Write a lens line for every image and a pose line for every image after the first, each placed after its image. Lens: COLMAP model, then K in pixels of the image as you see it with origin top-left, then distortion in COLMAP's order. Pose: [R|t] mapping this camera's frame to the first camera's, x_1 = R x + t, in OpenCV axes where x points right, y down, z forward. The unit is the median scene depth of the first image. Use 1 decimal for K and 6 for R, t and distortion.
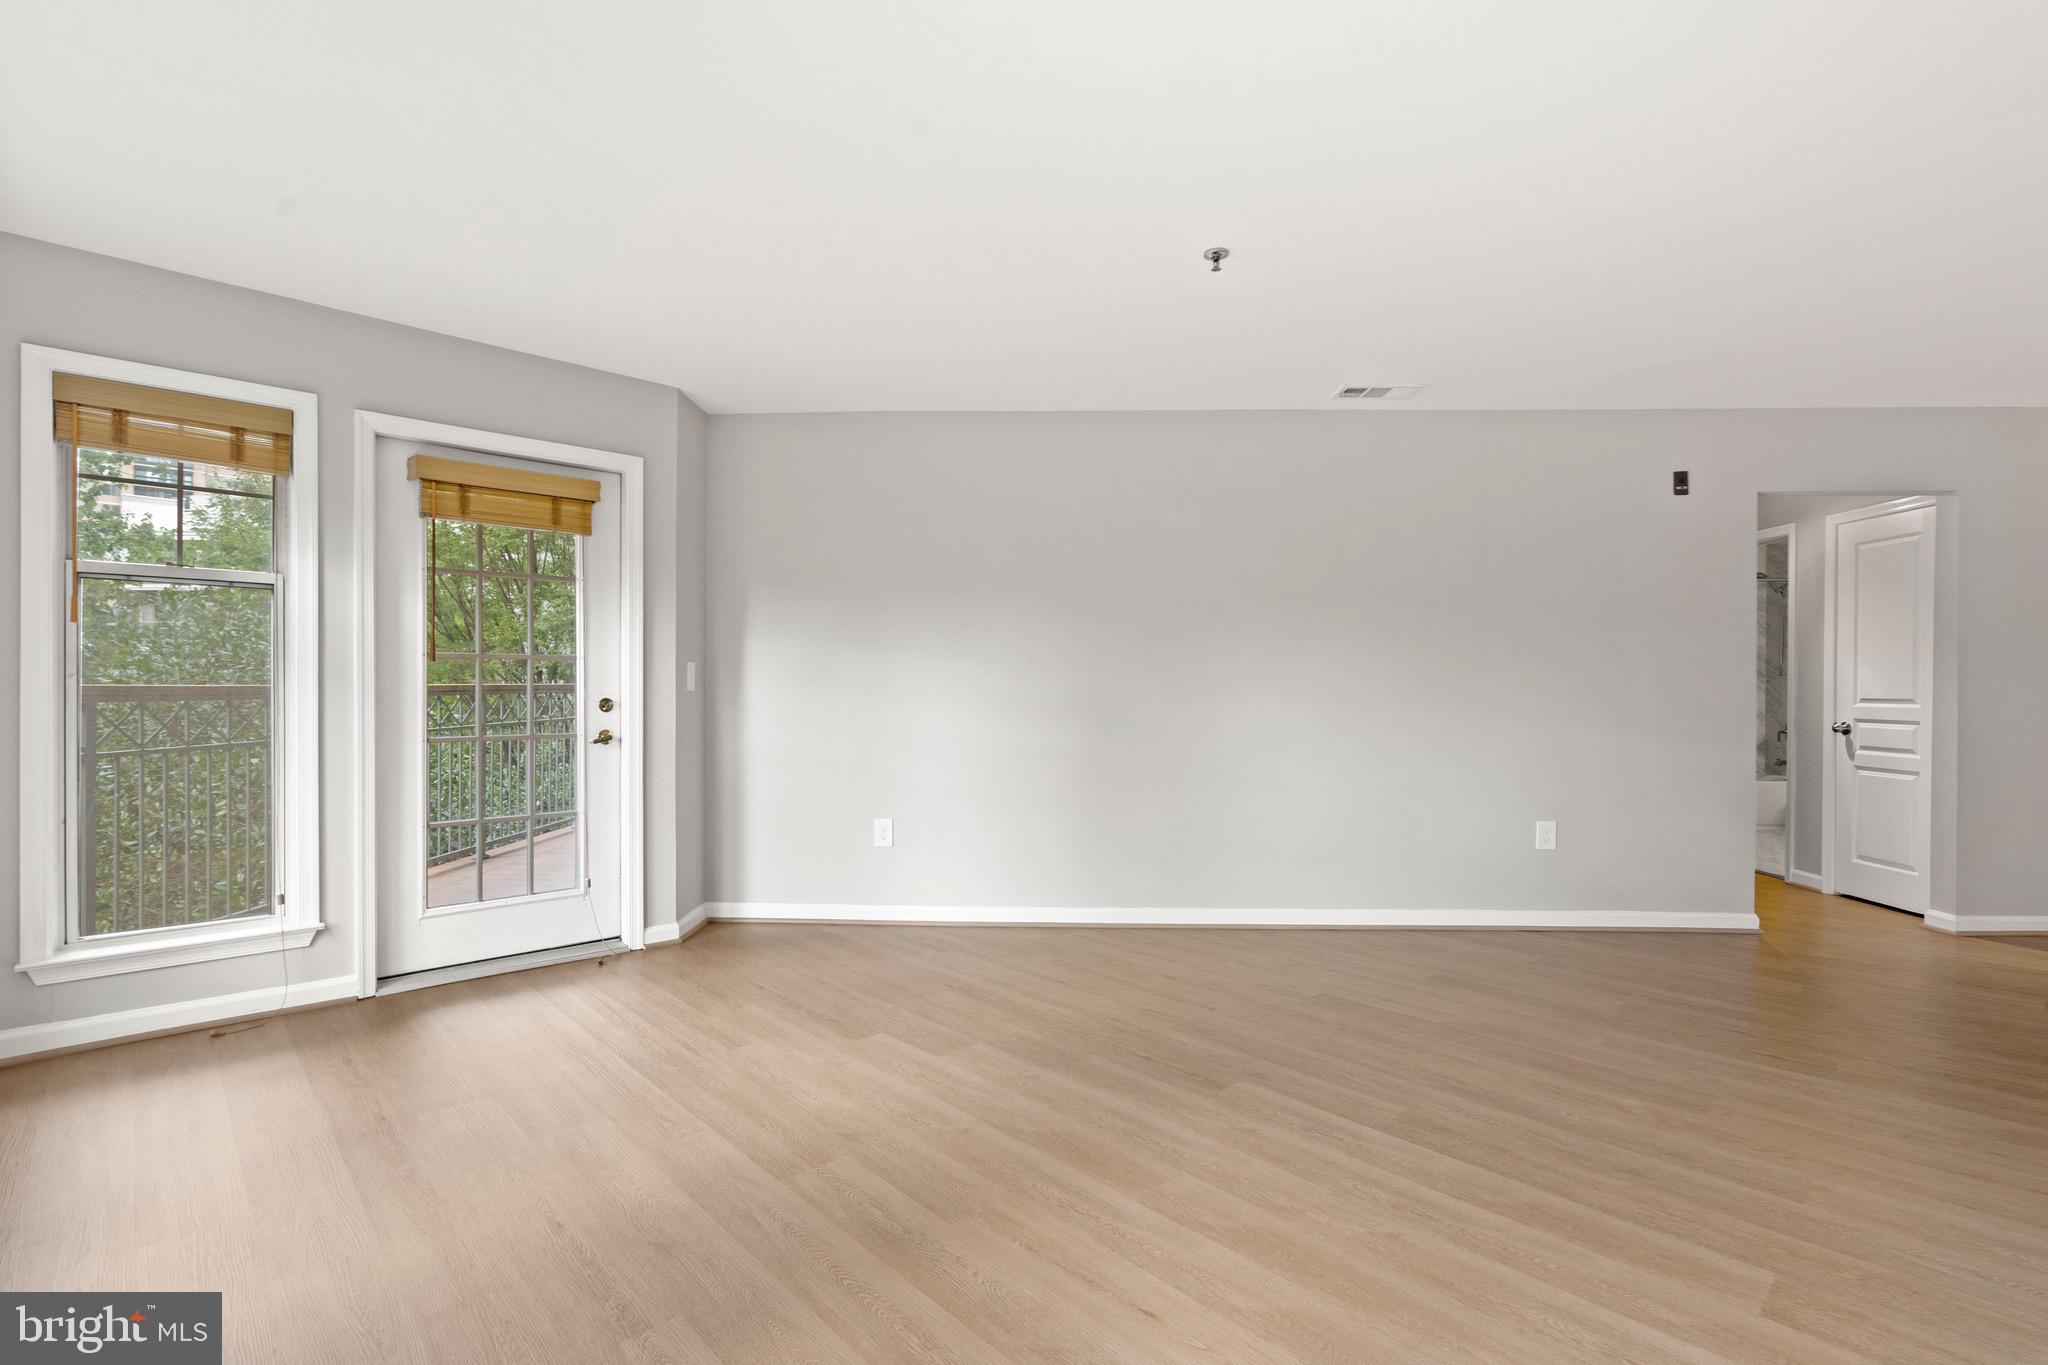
lens RADIAL K [[939.8, 0, 1022.6], [0, 939.8, 703.3], [0, 0, 1]] dist [-0.001519, 0.000300]
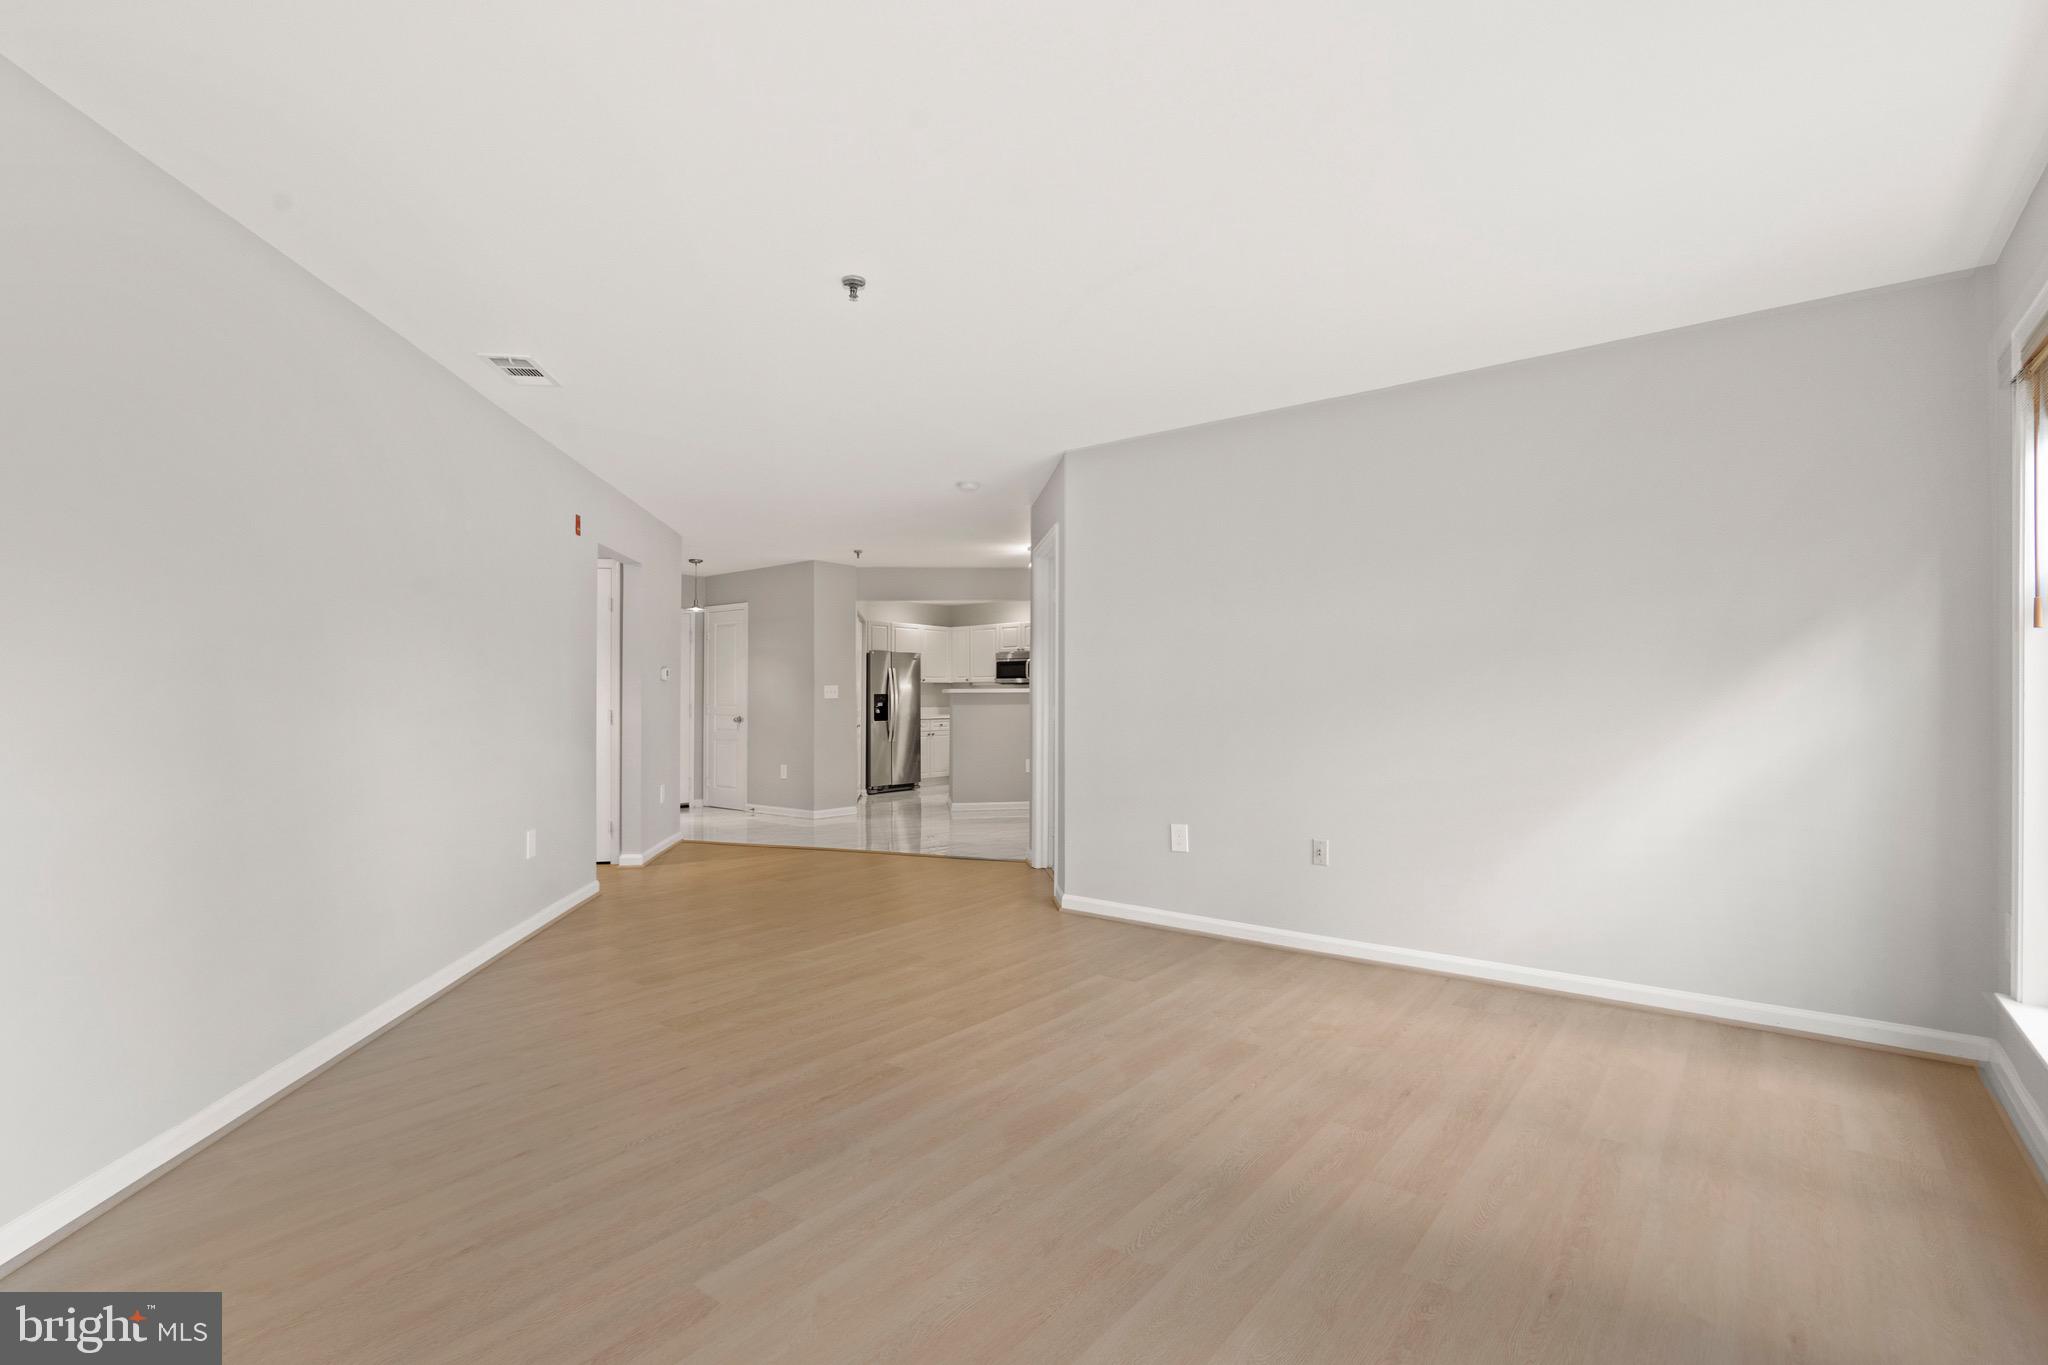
lens RADIAL K [[953.8, 0, 1024.0], [0, 953.8, 706.7], [0, 0, 1]] dist [-0.002815, 0.000552]
pose [[-0.143974, -0.012983, 0.989496, -0.694972], [0.019230, 0.999688, 0.015915, -0.017531], [-0.989395, 0.021320, -0.143679, 0.786410]]
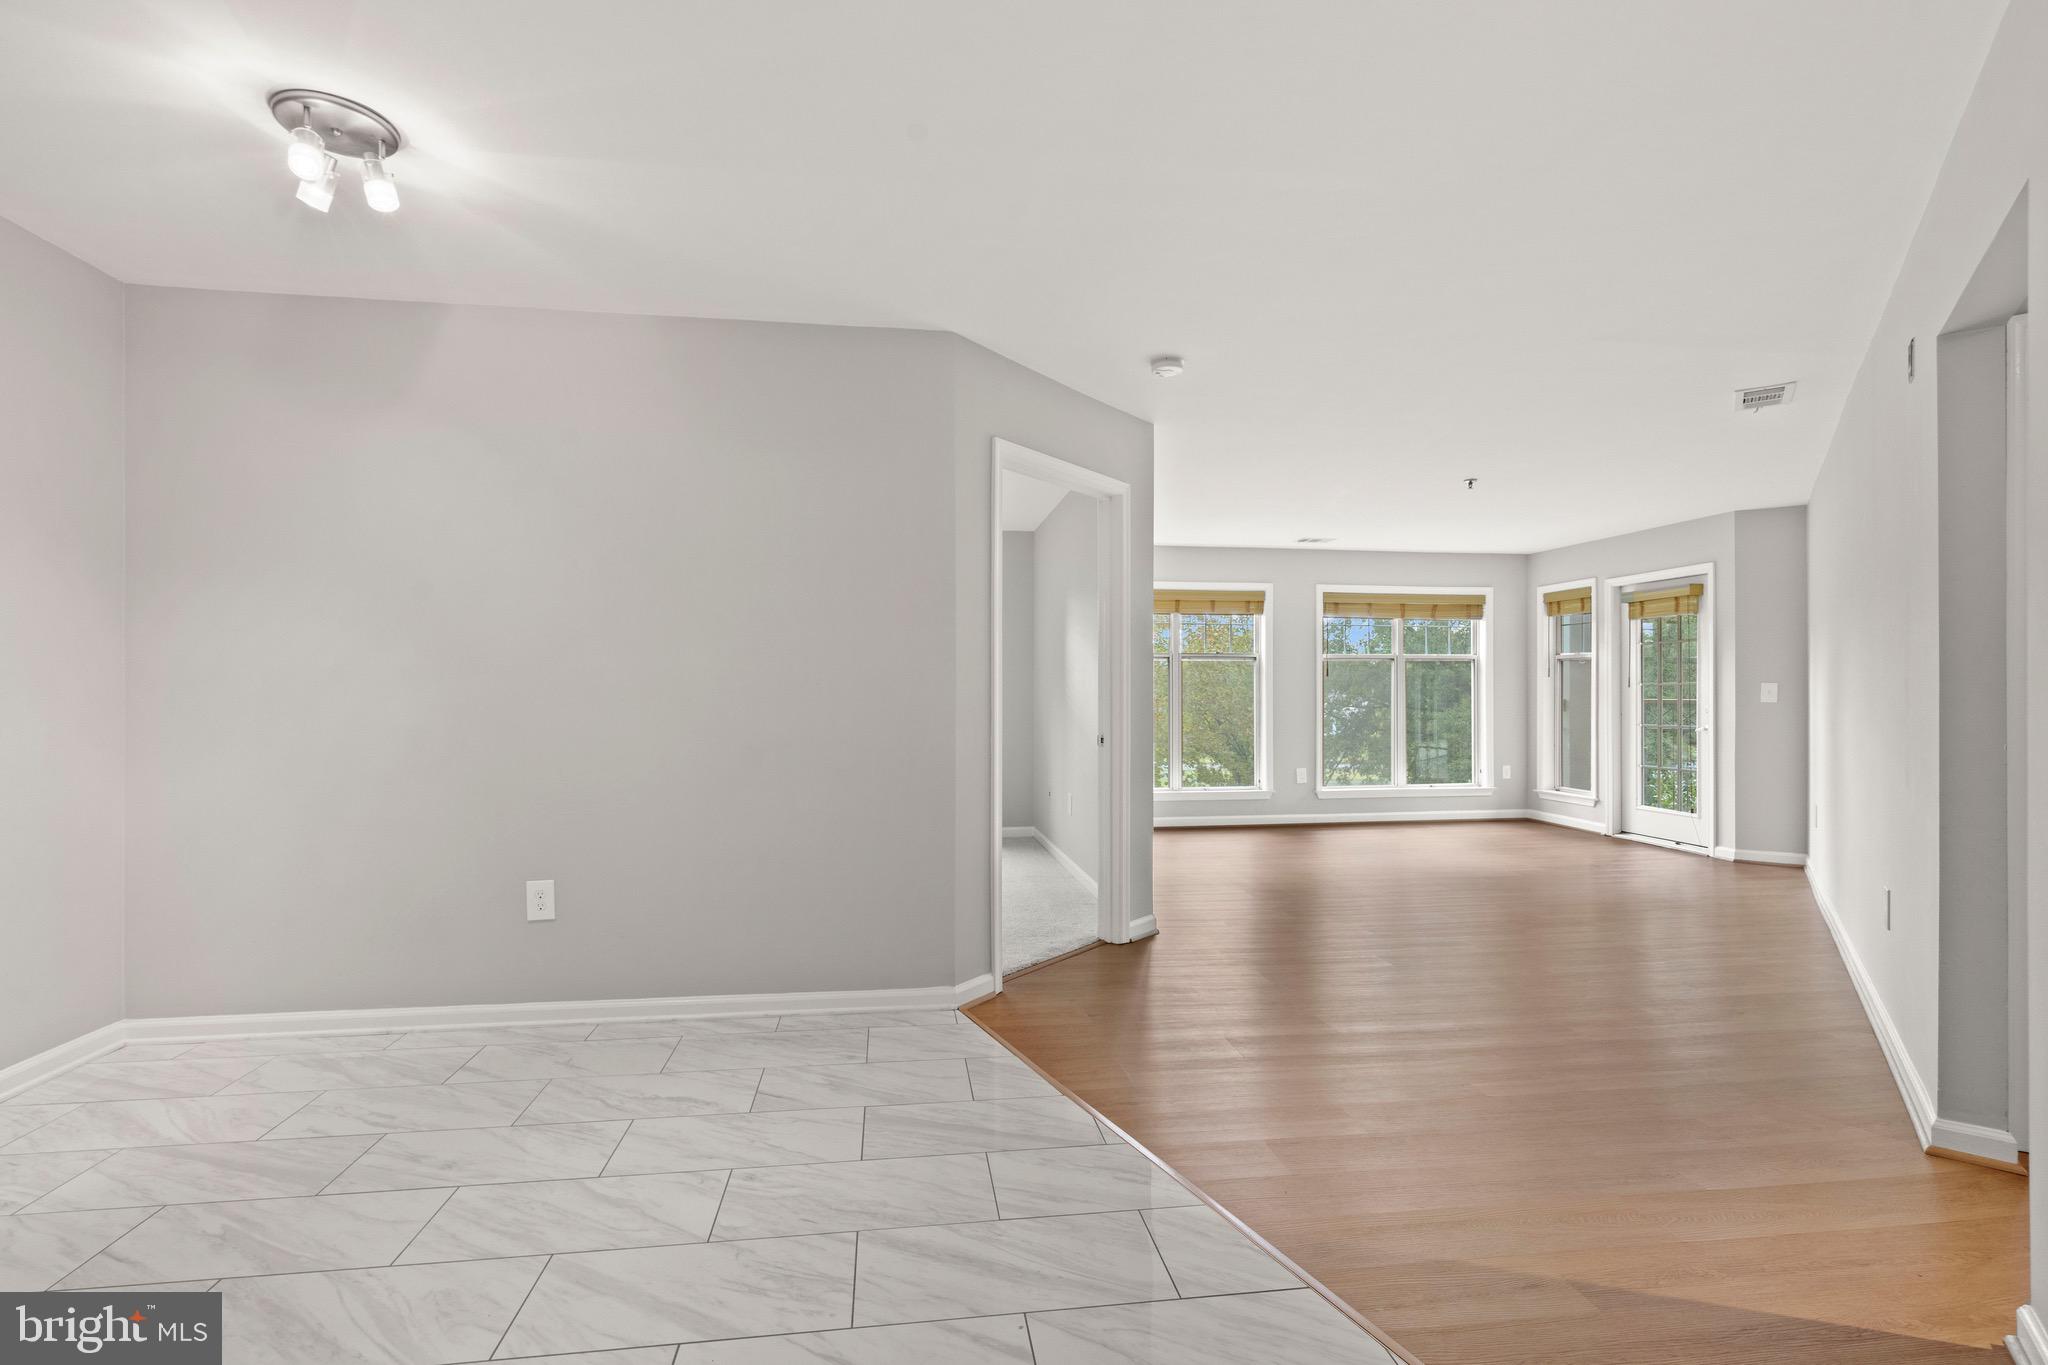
lens RADIAL K [[935.4, 0, 1021.6], [0, 935.4, 695.3], [0, 0, 1]] dist [-0.001697, -0.000103]
pose [[-0.580073, -0.005182, -0.814548, 1.926980], [-0.020932, 0.999744, 0.008546, -0.015569], [0.814295, 0.022007, -0.580033, 1.120500]]
